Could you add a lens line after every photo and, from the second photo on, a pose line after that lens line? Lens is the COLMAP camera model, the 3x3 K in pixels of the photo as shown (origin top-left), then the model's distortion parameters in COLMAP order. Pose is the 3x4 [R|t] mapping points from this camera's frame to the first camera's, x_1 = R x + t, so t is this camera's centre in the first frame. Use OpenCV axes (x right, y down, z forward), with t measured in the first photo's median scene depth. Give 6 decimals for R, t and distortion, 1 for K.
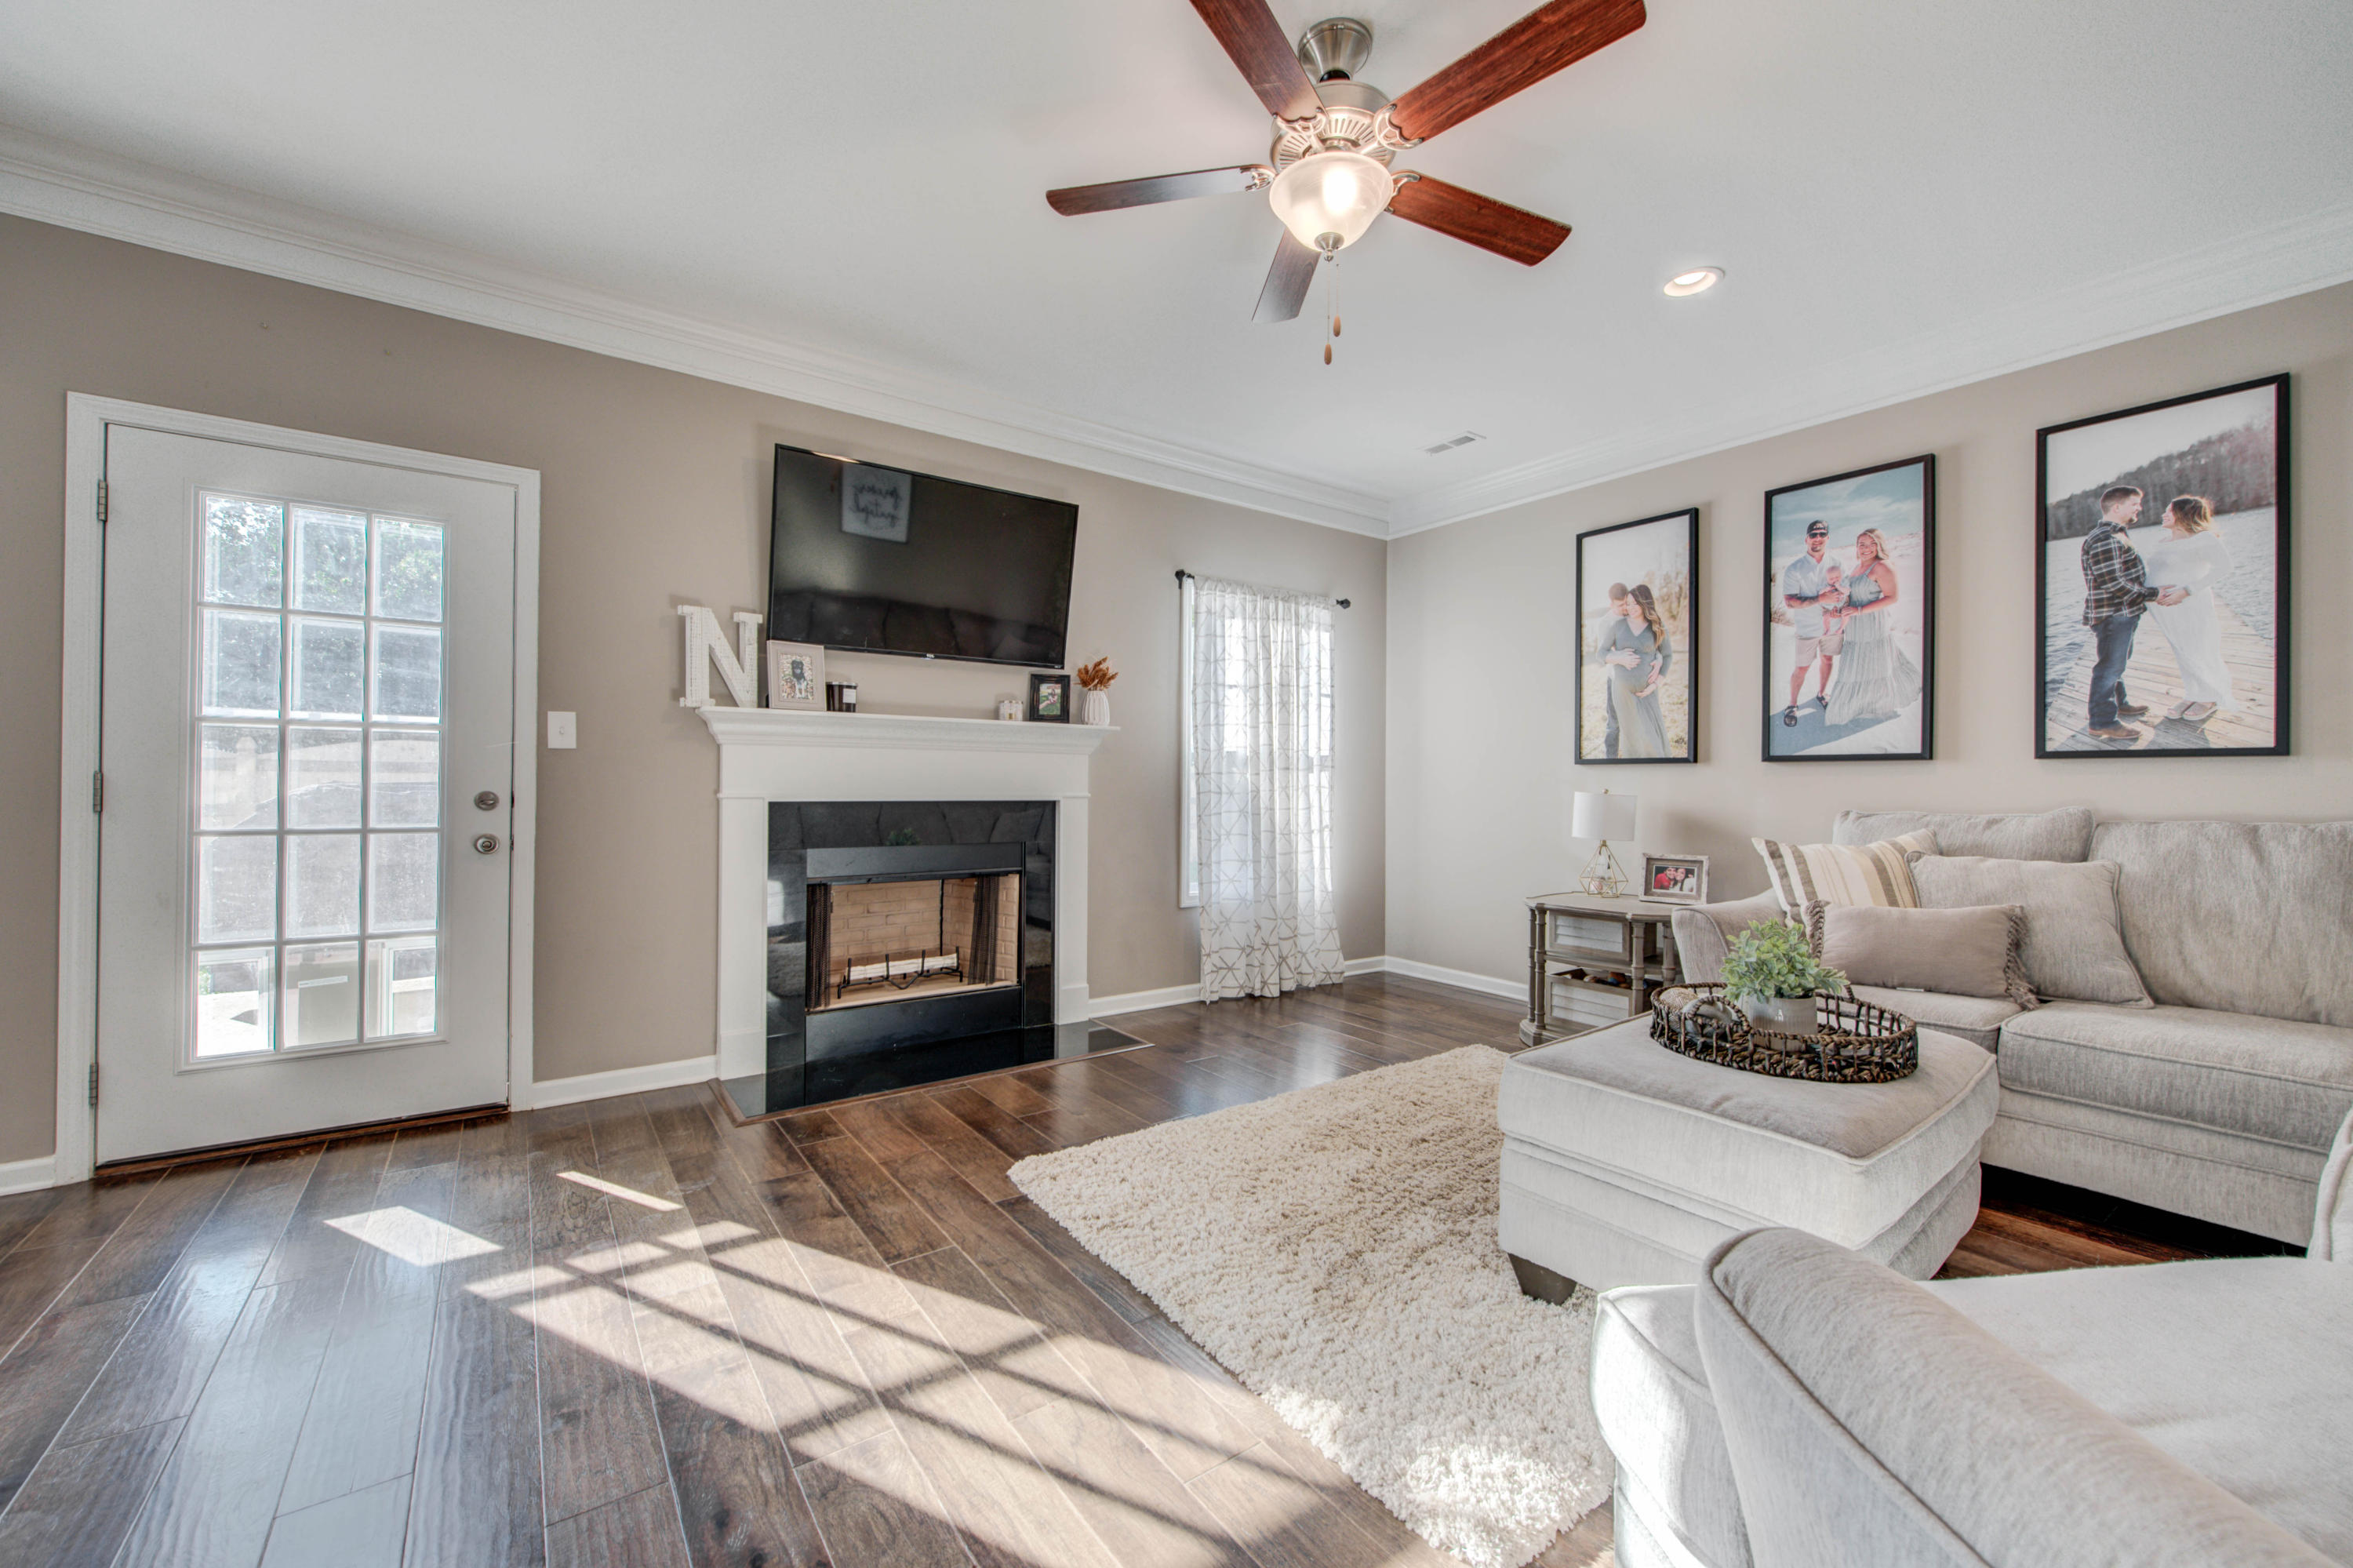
lens RADIAL K [[915.1, 0, 1159.7], [0, 915.1, 781.7], [0, 0, 1]] dist [-0.001081, -0.000187]
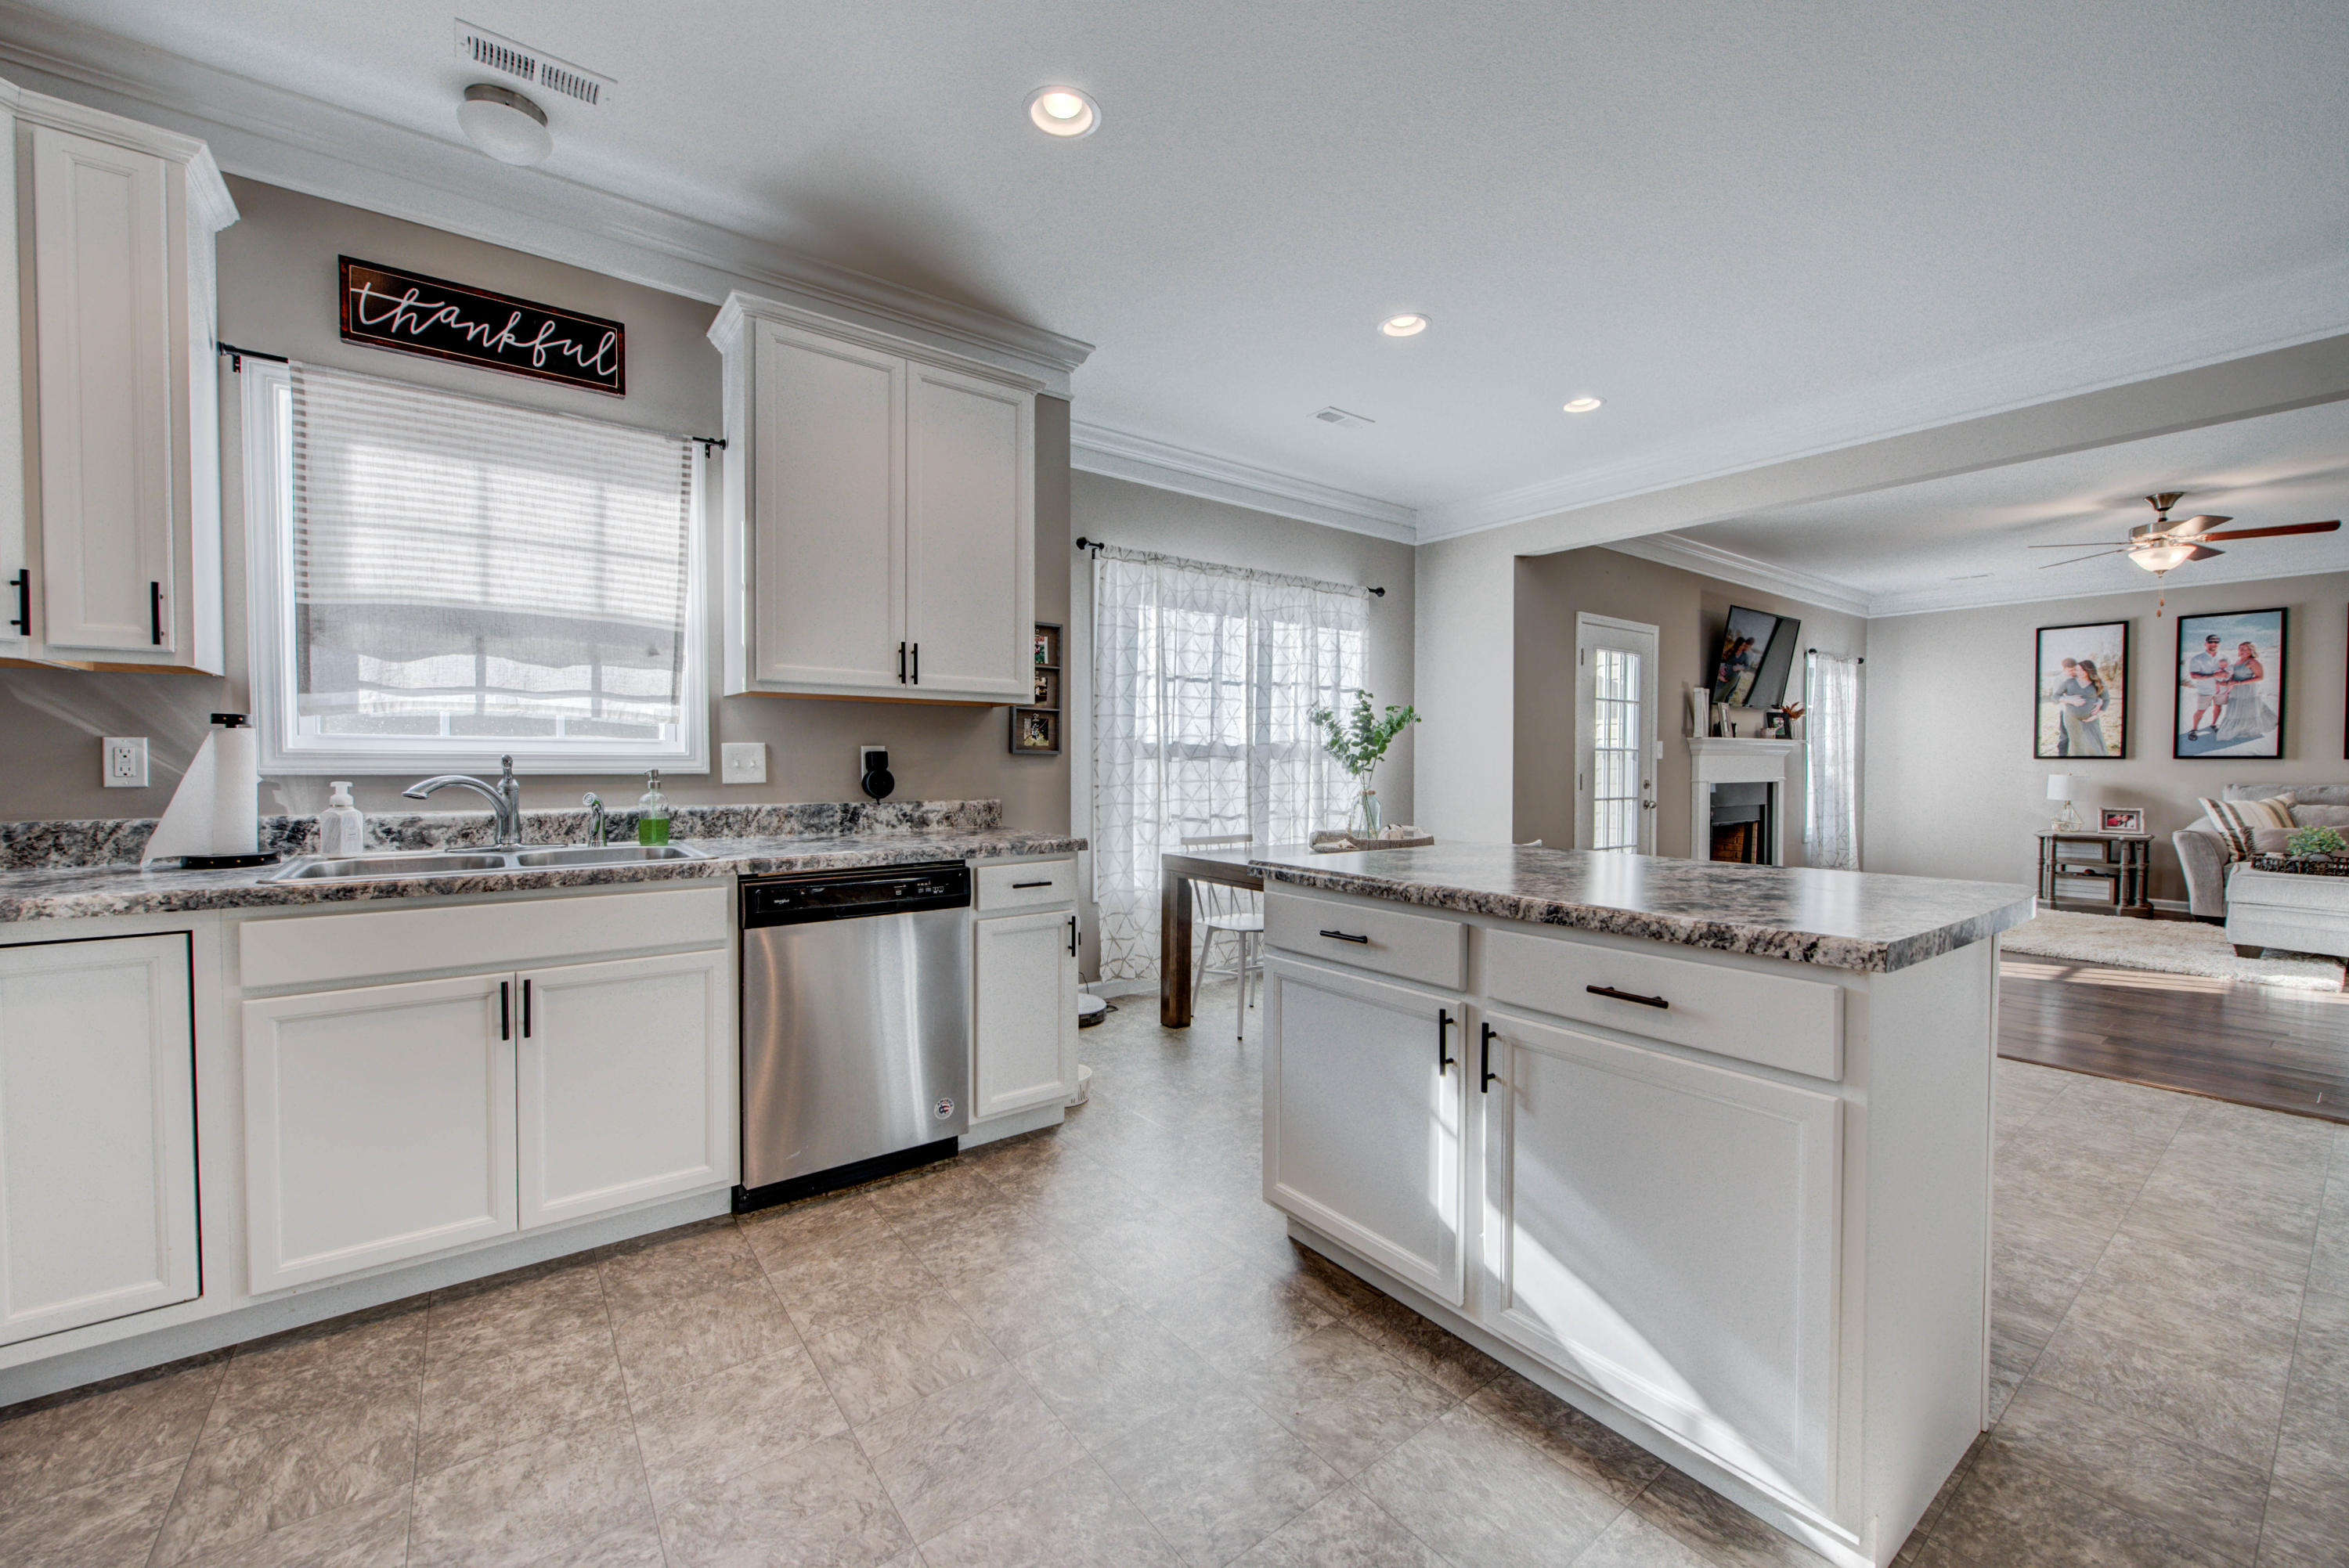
lens RADIAL K [[920.7, 0, 1180.0], [0, 920.7, 782.2], [0, 0, 1]] dist [0.001288, 0.000215]
pose [[0.999518, -0.007845, 0.030027, -1.592489], [0.007071, 0.999642, 0.025799, -0.040255], [-0.030219, -0.025574, 0.999216, -0.932057]]
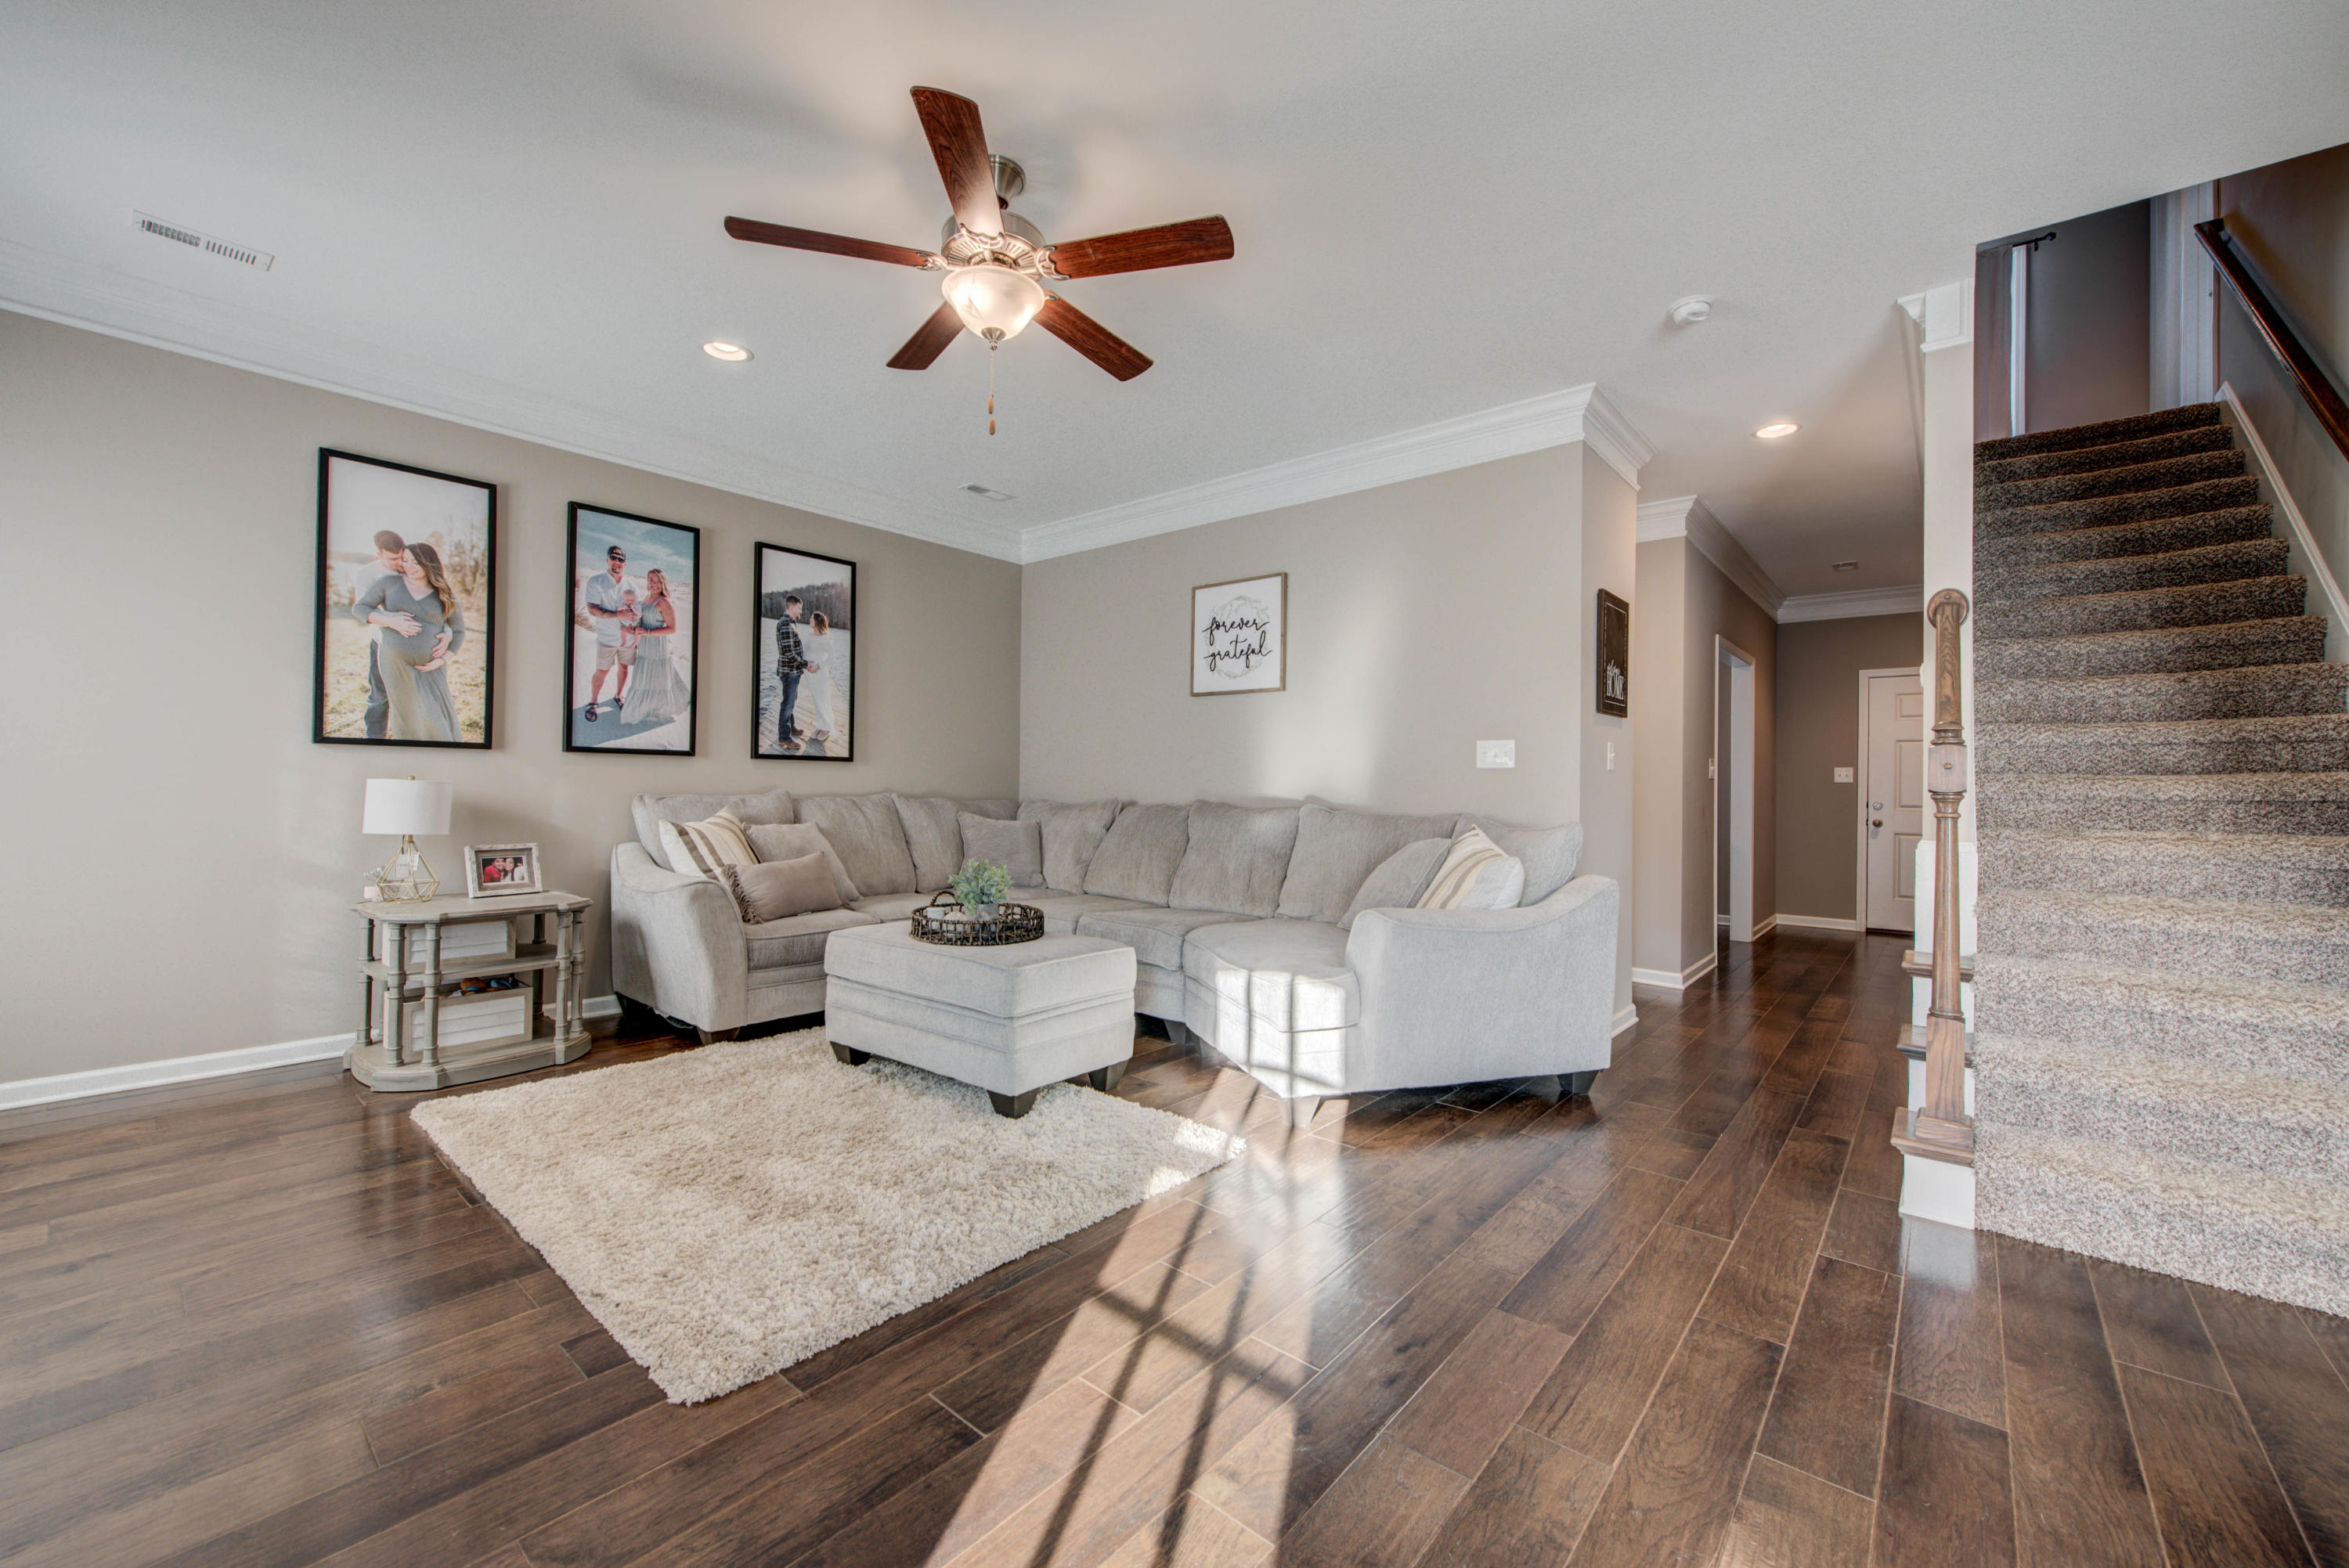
lens RADIAL K [[920.7, 0, 1180.0], [0, 920.7, 782.2], [0, 0, 1]] dist [0.001288, 0.000215]
pose [[-0.244725, -0.006467, 0.969571, -0.618008], [-0.020677, 0.999785, 0.001450, -0.002334], [-0.969372, -0.019693, -0.244806, 0.610275]]
